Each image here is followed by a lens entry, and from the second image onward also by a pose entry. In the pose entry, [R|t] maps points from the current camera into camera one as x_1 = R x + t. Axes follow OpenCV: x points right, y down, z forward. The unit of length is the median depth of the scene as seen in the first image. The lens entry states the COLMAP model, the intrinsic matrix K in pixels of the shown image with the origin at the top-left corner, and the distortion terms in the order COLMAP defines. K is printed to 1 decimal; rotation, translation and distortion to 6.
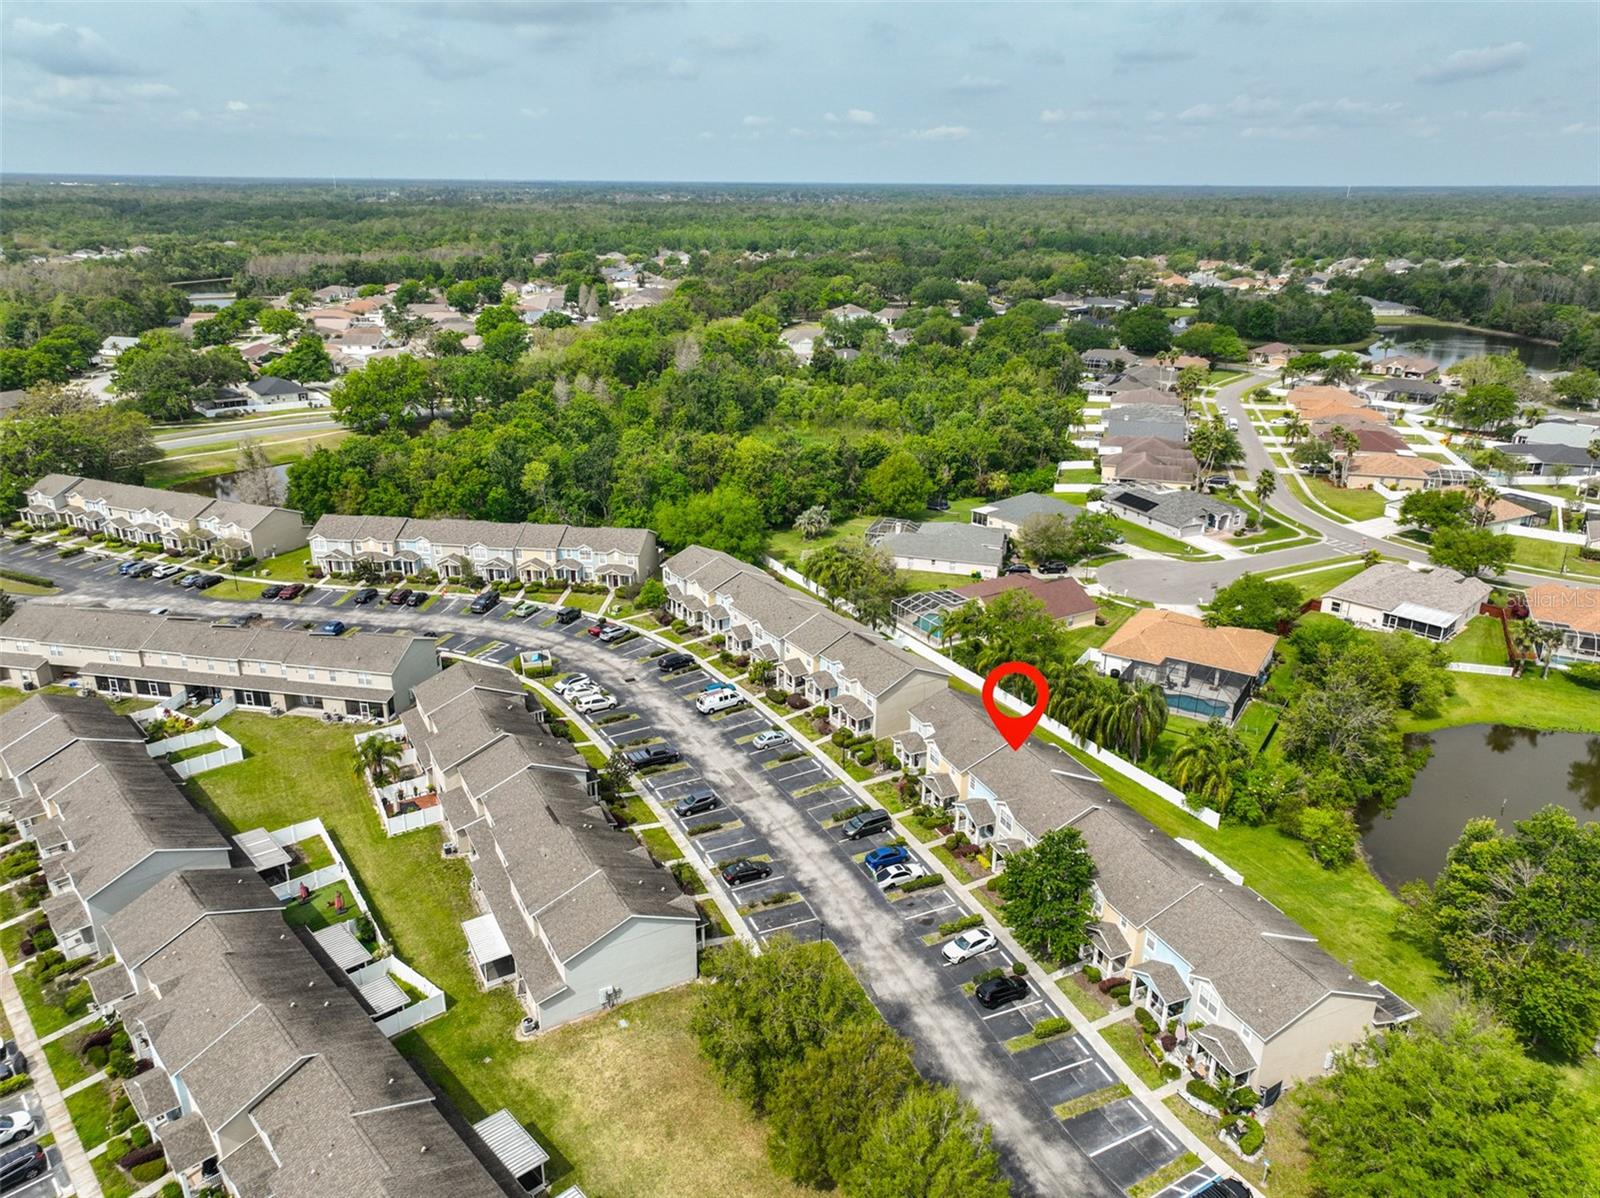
lens RADIAL K [[1120.3, 0, 804.4], [0, 1120.3, 595.7], [0, 0, 1]] dist [0.005526, 0.011177]
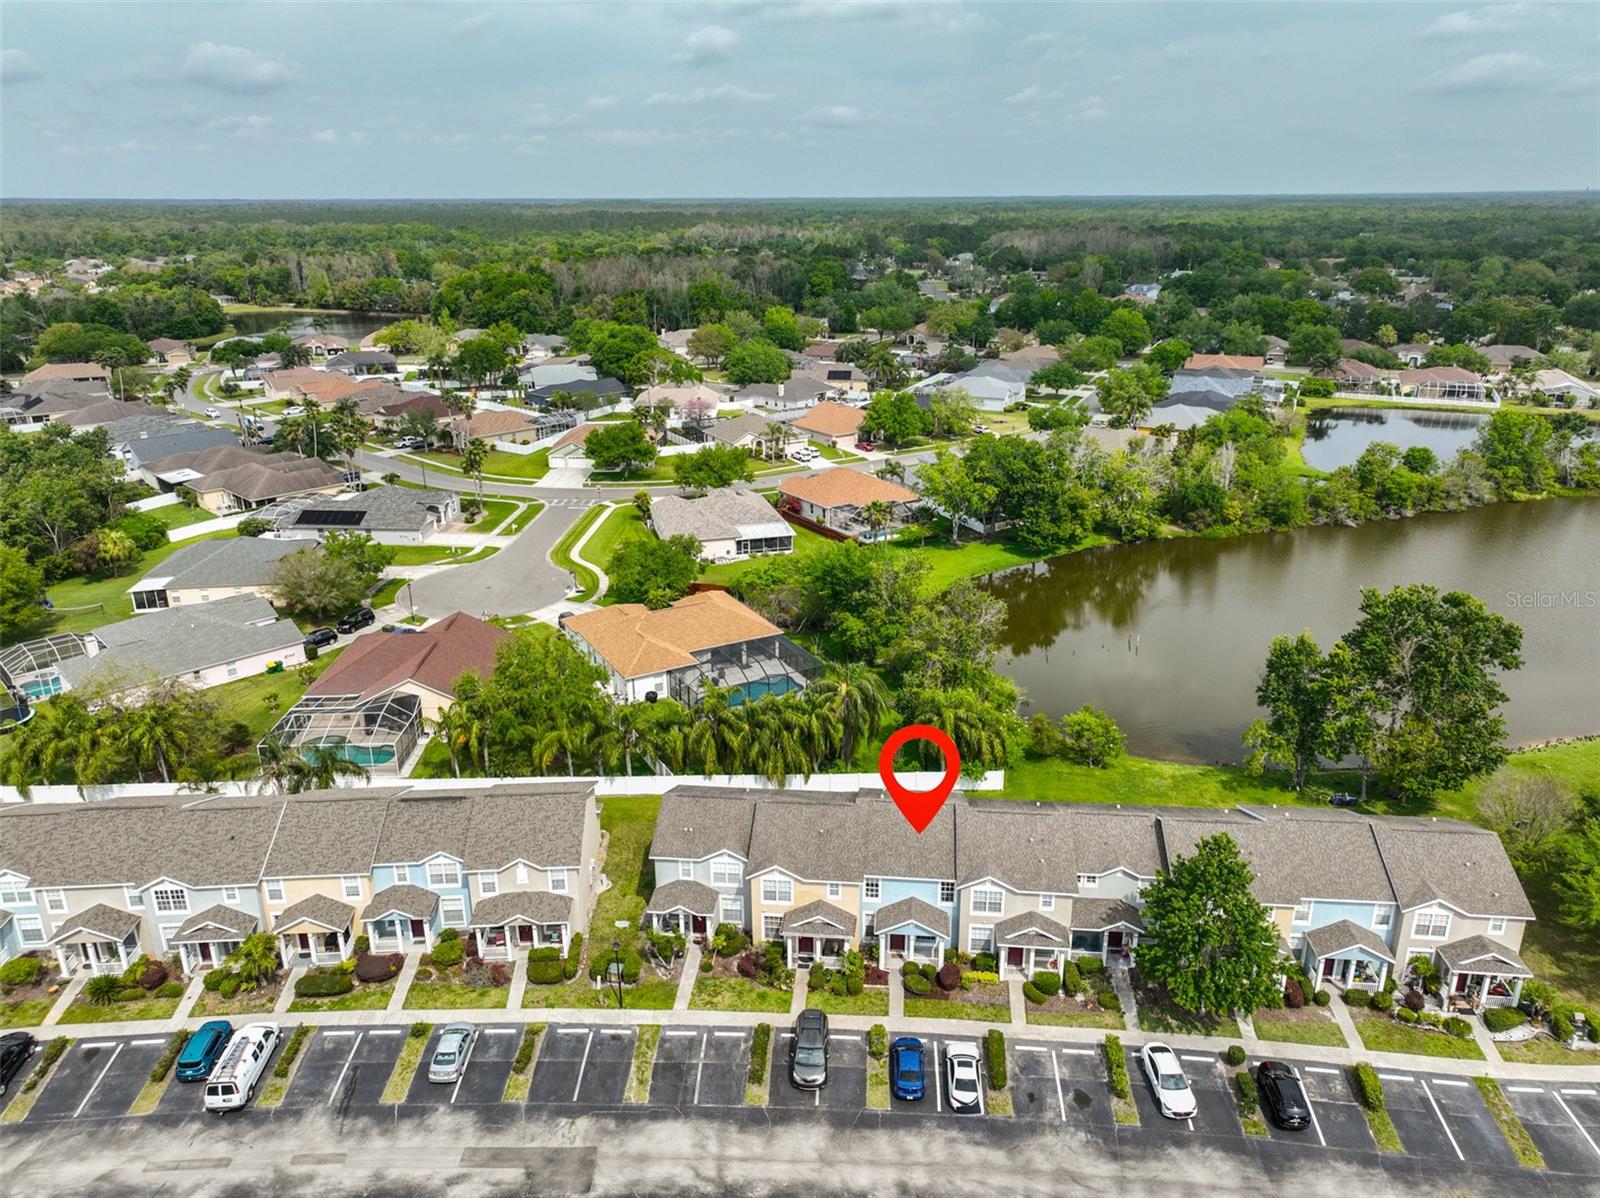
lens RADIAL K [[1120.3, 0, 802.4], [0, 1120.3, 598.2], [0, 0, 1]] dist [0.005526, 0.011177]
pose [[0.484702, -0.302749, 0.820614, -0.226086], [0.311199, 0.936489, 0.161686, -0.069417], [-0.817446, 0.177005, 0.548134, 0.419425]]
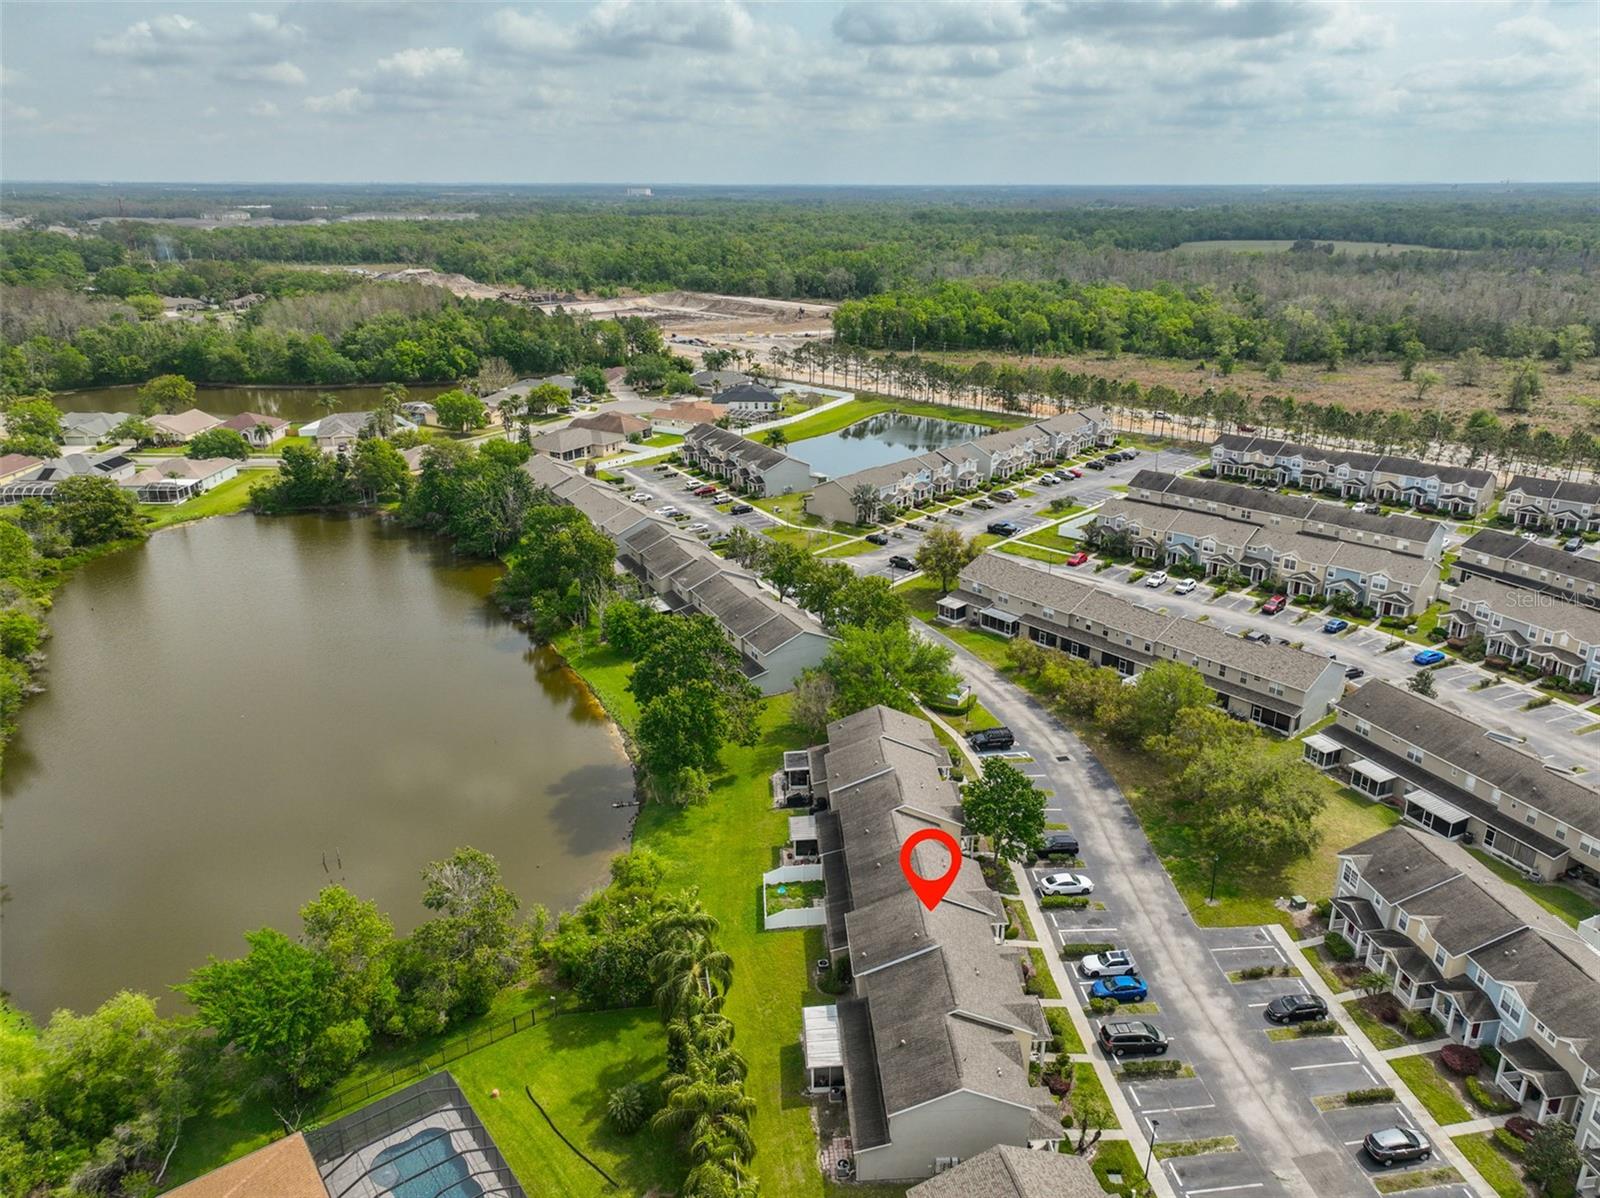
lens RADIAL K [[1120.3, 0, 803.0], [0, 1120.3, 595.9], [0, 0, 1]] dist [0.005526, 0.011177]
pose [[-0.937647, -0.125429, 0.324169, 0.037037], [0.116377, 0.765511, 0.632811, -0.344509], [-0.327527, 0.631079, -0.703182, 0.919582]]
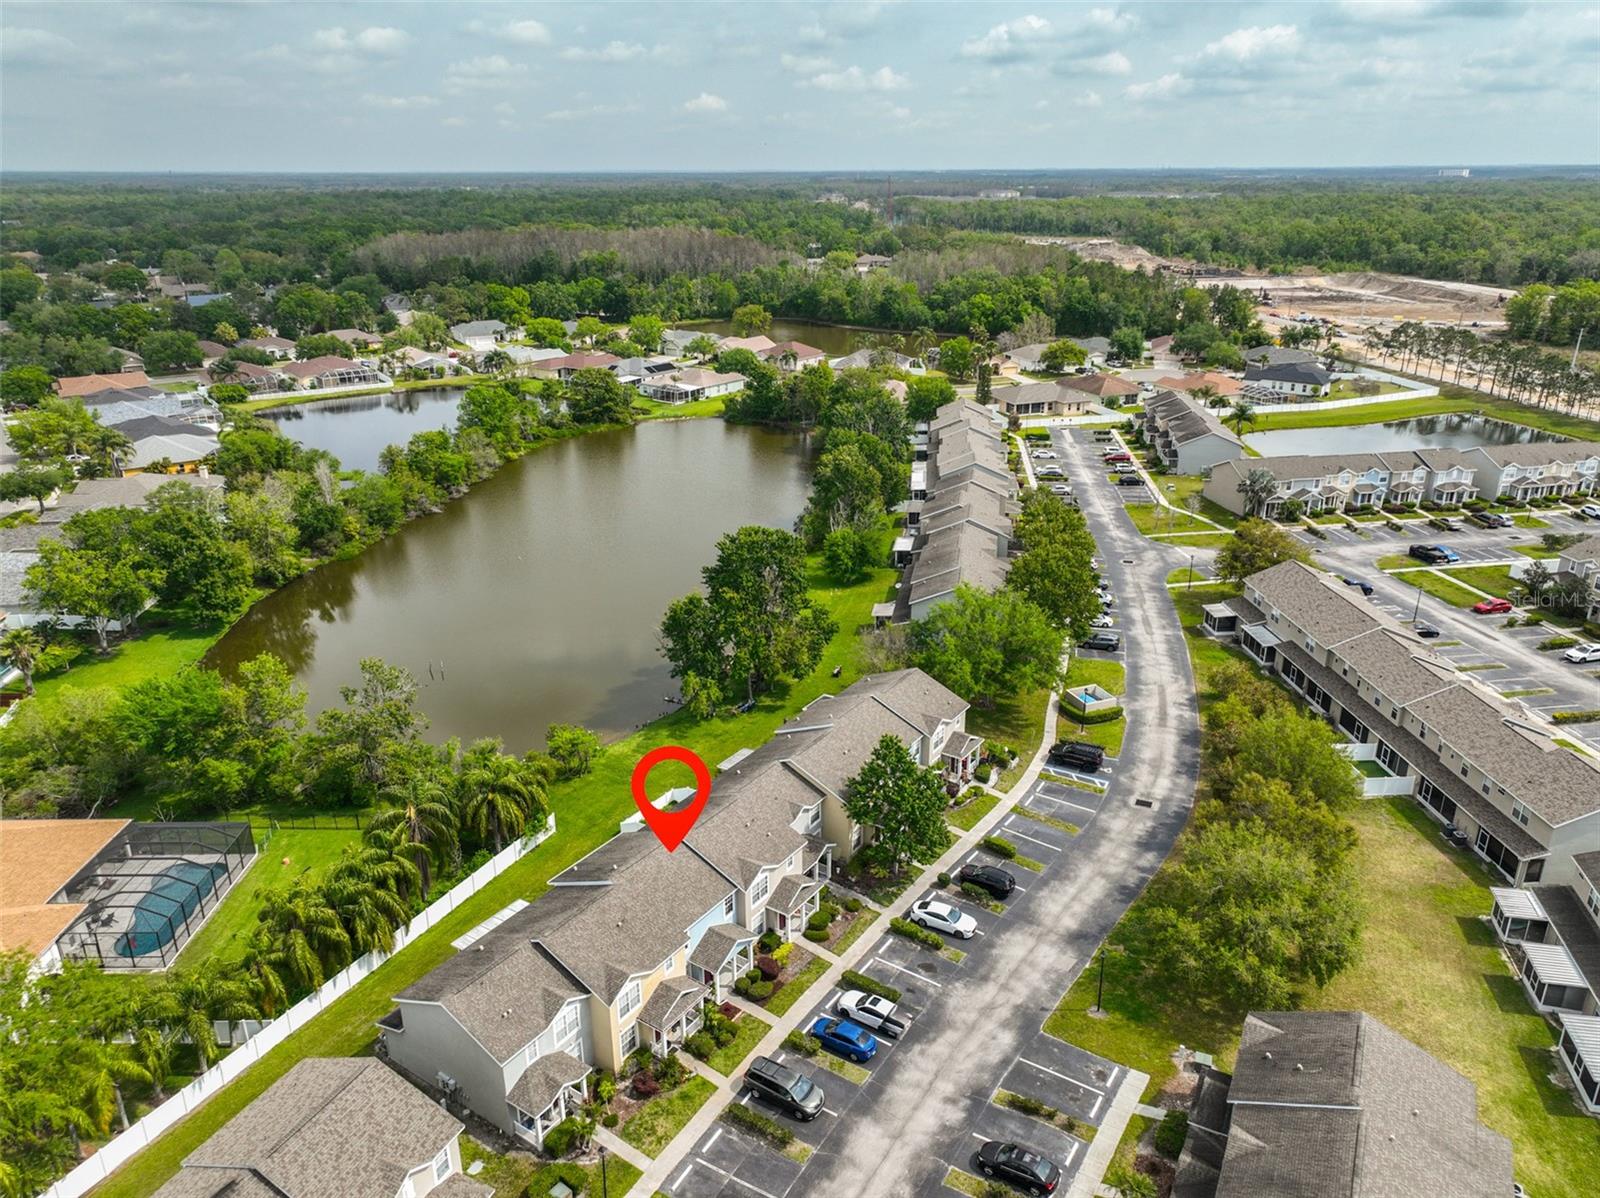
lens RADIAL K [[1120.3, 0, 801.7], [0, 1120.3, 602.9], [0, 0, 1]] dist [0.005526, 0.011177]
pose [[-0.535247, -0.307129, 0.786881, -0.220696], [0.295256, 0.804768, 0.514948, -0.200391], [-0.791413, 0.507956, -0.340068, 0.690392]]
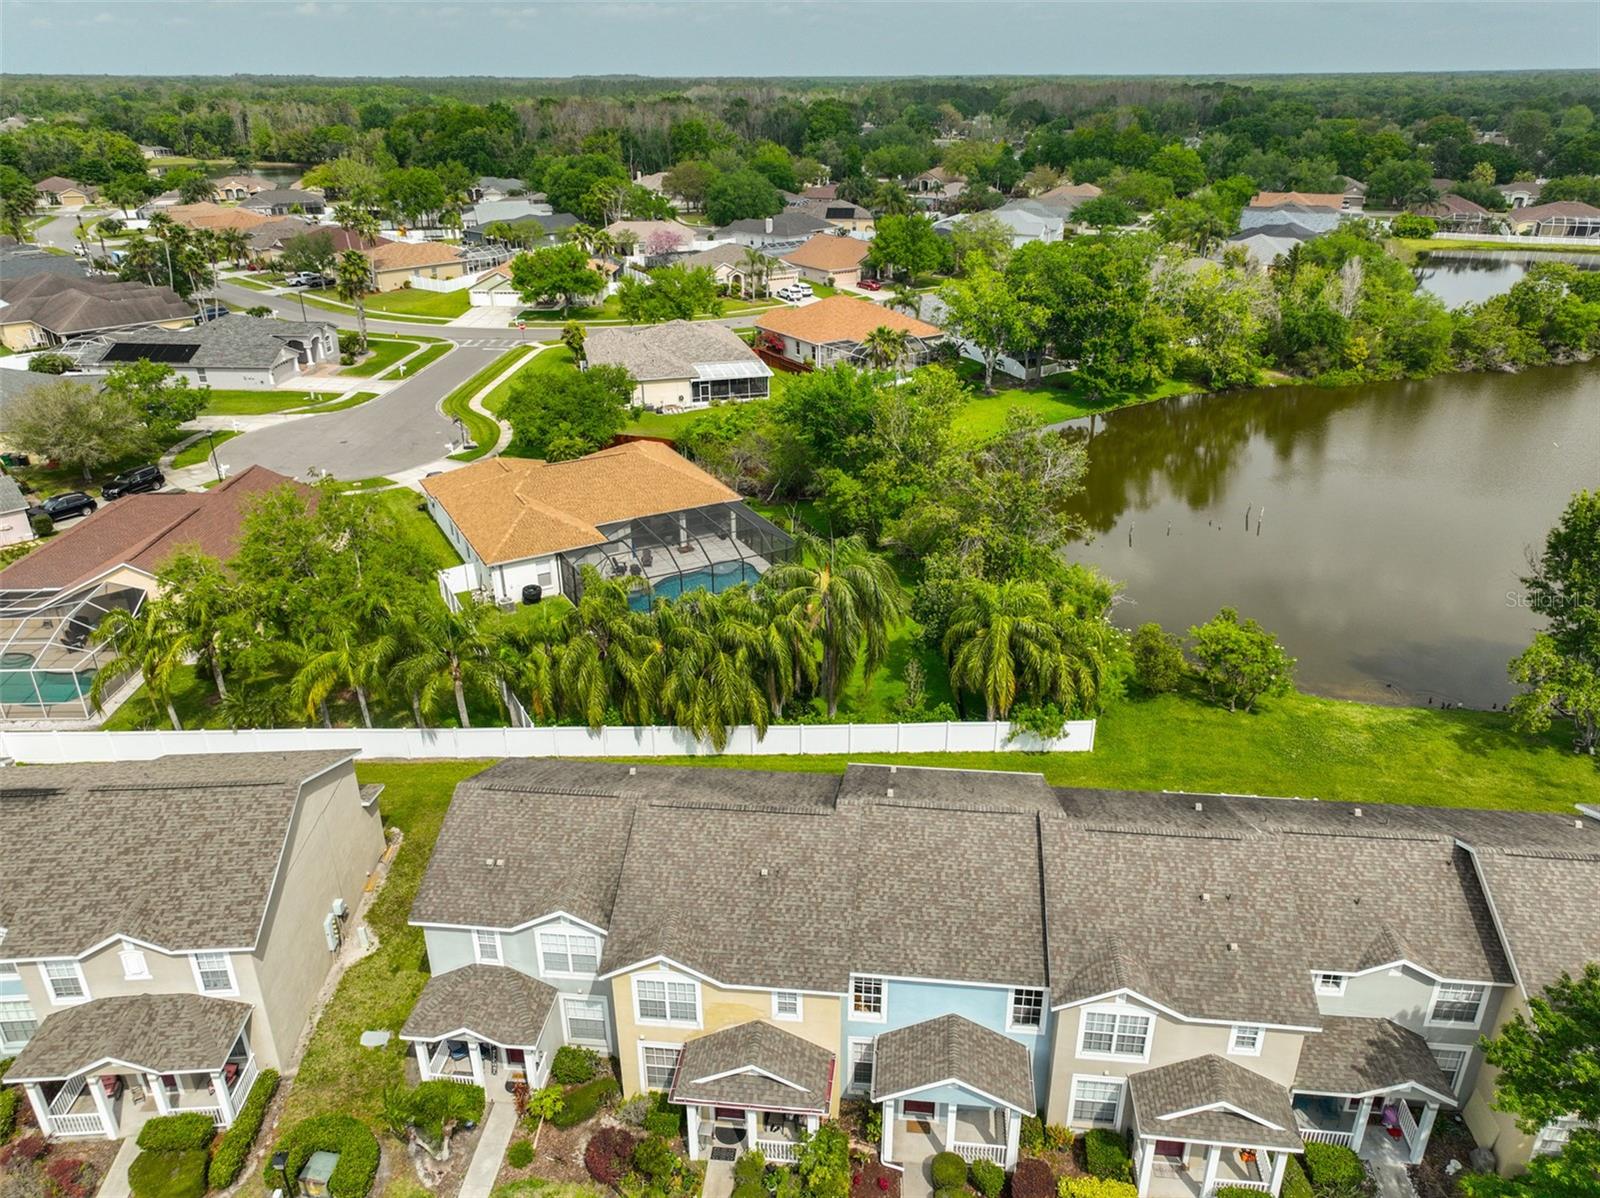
lens RADIAL K [[1120.3, 0, 801.2], [0, 1120.3, 590.9], [0, 0, 1]] dist [0.005526, 0.011177]
pose [[0.490382, -0.369242, 0.789421, -0.038924], [0.309840, 0.920498, 0.238082, -0.009240], [-0.814571, 0.127843, 0.565801, 0.534716]]
